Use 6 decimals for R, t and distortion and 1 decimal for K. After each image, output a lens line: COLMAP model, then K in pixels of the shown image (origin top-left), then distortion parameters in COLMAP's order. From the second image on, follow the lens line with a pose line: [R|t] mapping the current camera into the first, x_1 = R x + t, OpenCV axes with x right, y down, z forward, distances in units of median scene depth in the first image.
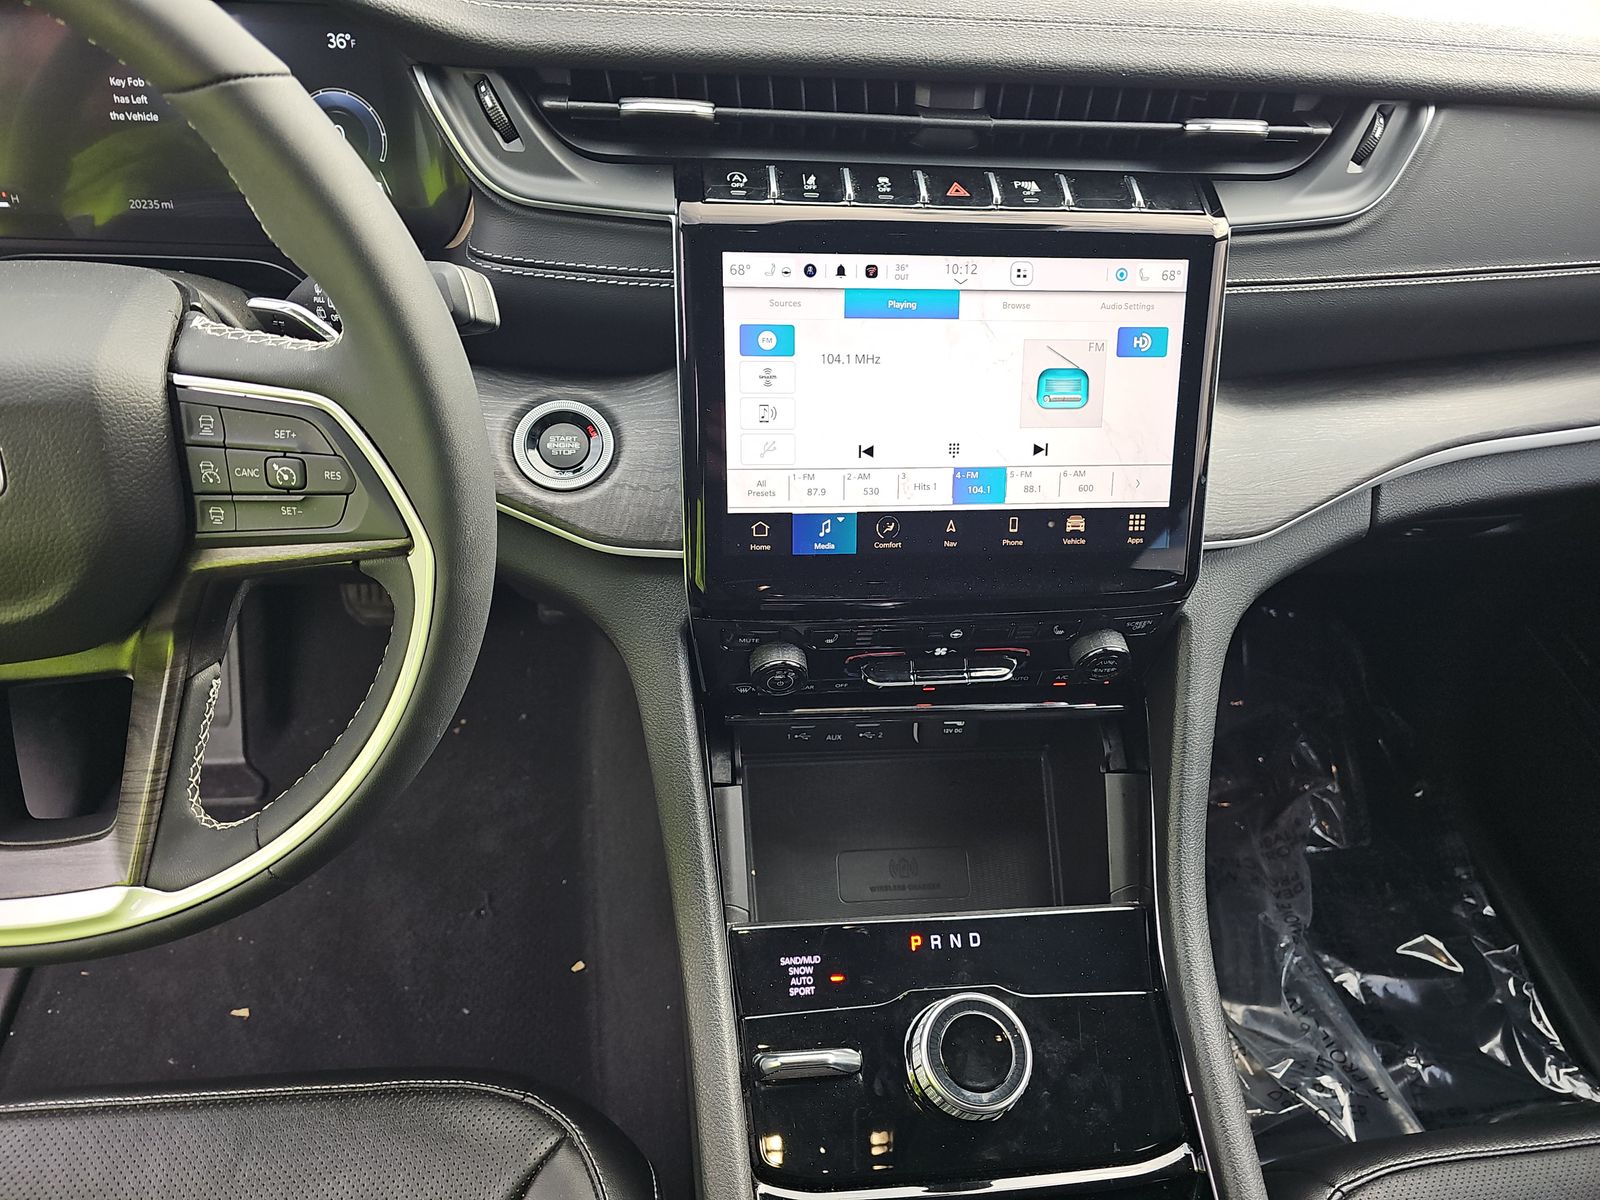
lens RADIAL K [[1220.3, 0, 799.3], [0, 1220.3, 765.6], [0, 0, 1]] dist [0.051195, -0.057513]
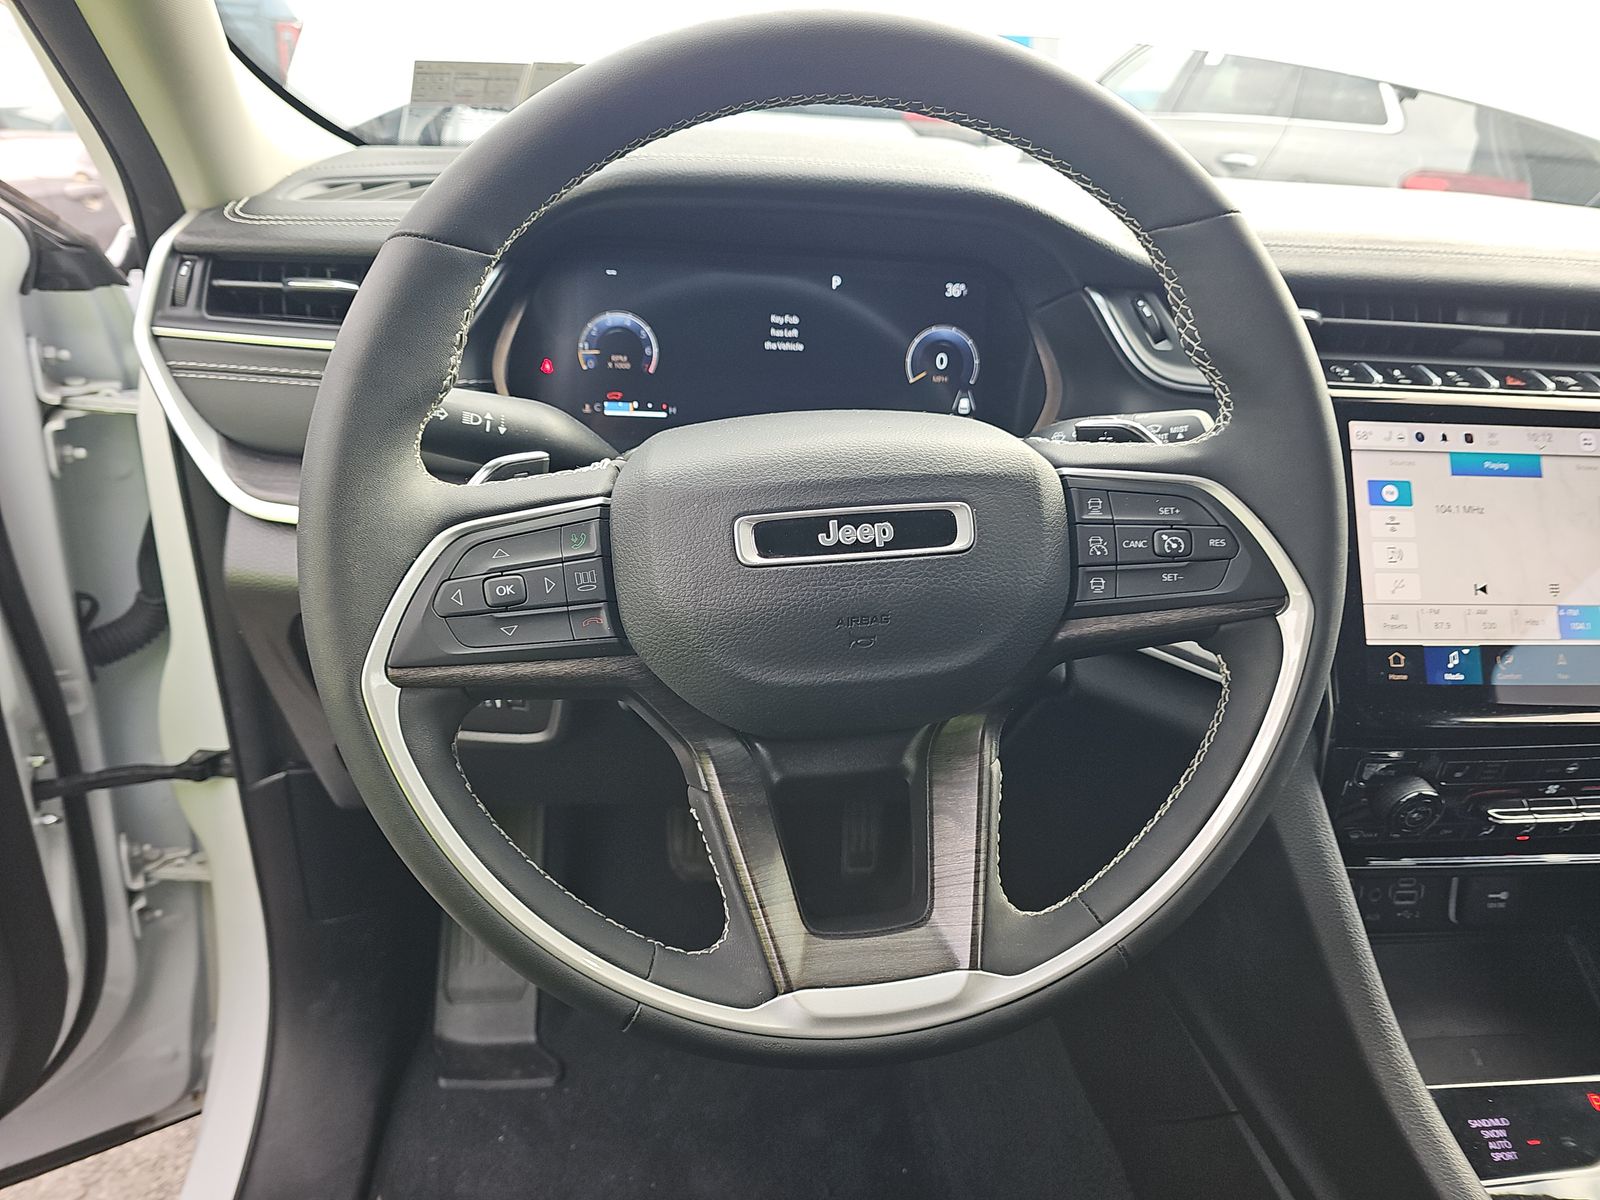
lens RADIAL K [[1291.9, 0, 800.0], [0, 1291.9, 600.0], [0, 0, 1]] dist [0.002971, -0.039663]
pose [[0.999754, -0.019517, 0.010509, -0.568545], [0.022102, 0.913755, -0.405665, 0.200482], [-0.001685, 0.405797, 0.913962, -0.023422]]
